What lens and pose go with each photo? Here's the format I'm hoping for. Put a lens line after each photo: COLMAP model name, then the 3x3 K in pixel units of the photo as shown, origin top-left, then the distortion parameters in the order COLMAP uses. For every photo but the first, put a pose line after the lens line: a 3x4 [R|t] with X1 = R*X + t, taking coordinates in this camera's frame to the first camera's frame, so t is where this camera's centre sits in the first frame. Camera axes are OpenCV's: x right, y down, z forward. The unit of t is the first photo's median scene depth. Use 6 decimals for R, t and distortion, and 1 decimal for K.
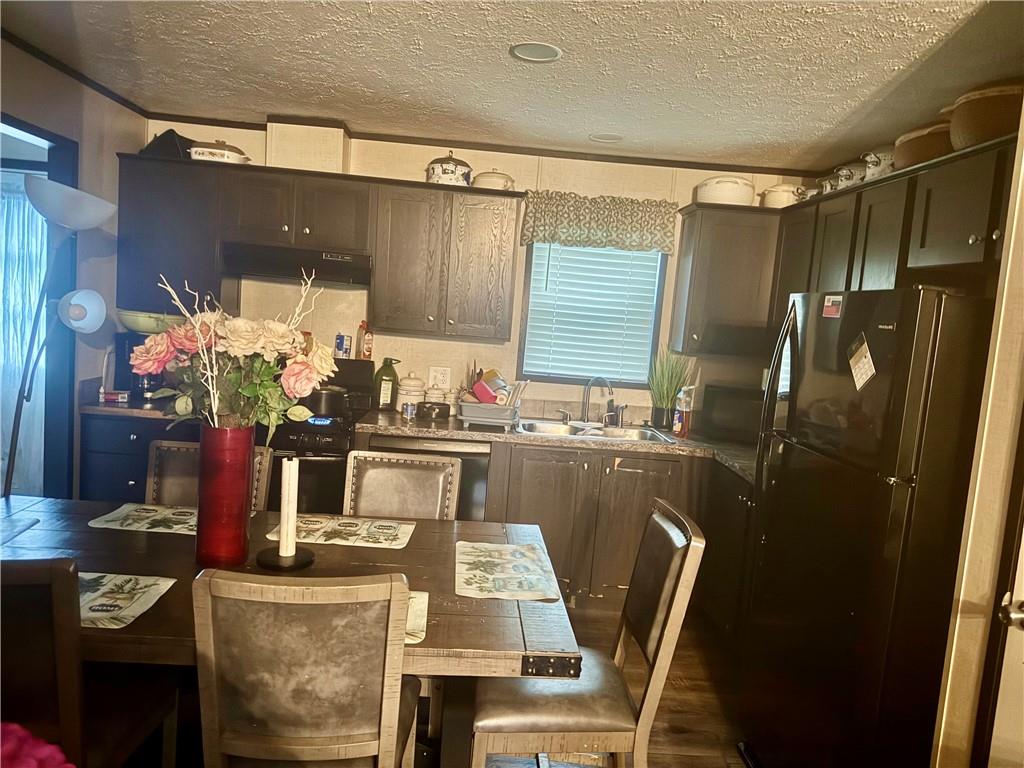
lens RADIAL K [[723.0, 0, 511.9], [0, 723.0, 381.8], [0, 0, 1]] dist [0.048363, -0.051993]
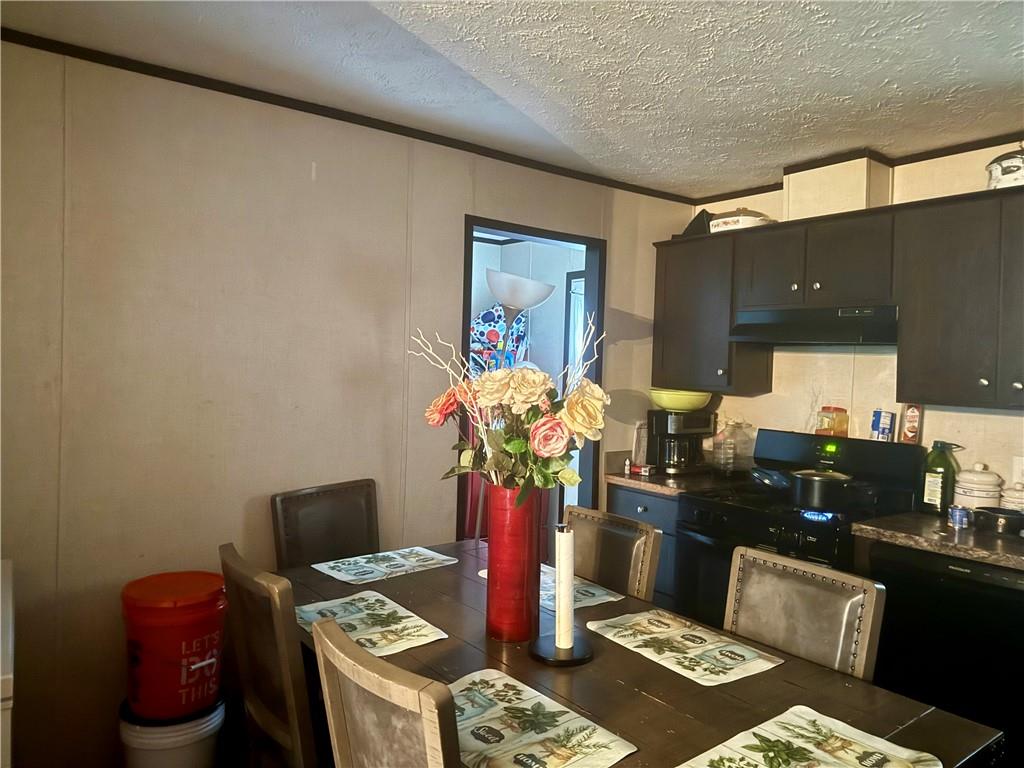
lens RADIAL K [[723.0, 0, 508.0], [0, 723.0, 381.2], [0, 0, 1]] dist [0.048363, -0.051993]
pose [[0.561339, -0.044972, -0.826363, 0.288012], [-0.069264, 0.992466, -0.101062, 0.016108], [0.824682, 0.113967, 0.553995, 0.345180]]
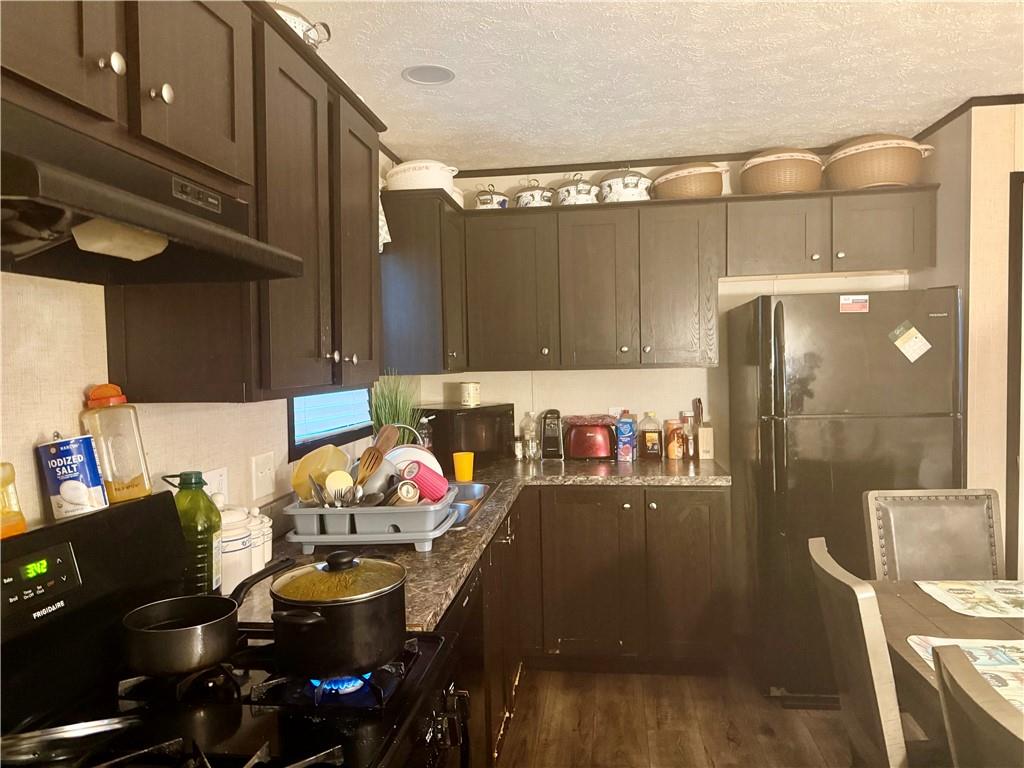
lens RADIAL K [[723.0, 0, 513.6], [0, 723.0, 380.2], [0, 0, 1]] dist [0.048363, -0.051993]
pose [[0.170278, -0.105497, 0.979733, -0.772583], [0.141532, 0.986562, 0.081634, -0.132562], [-0.975179, 0.124763, 0.182921, 1.130664]]
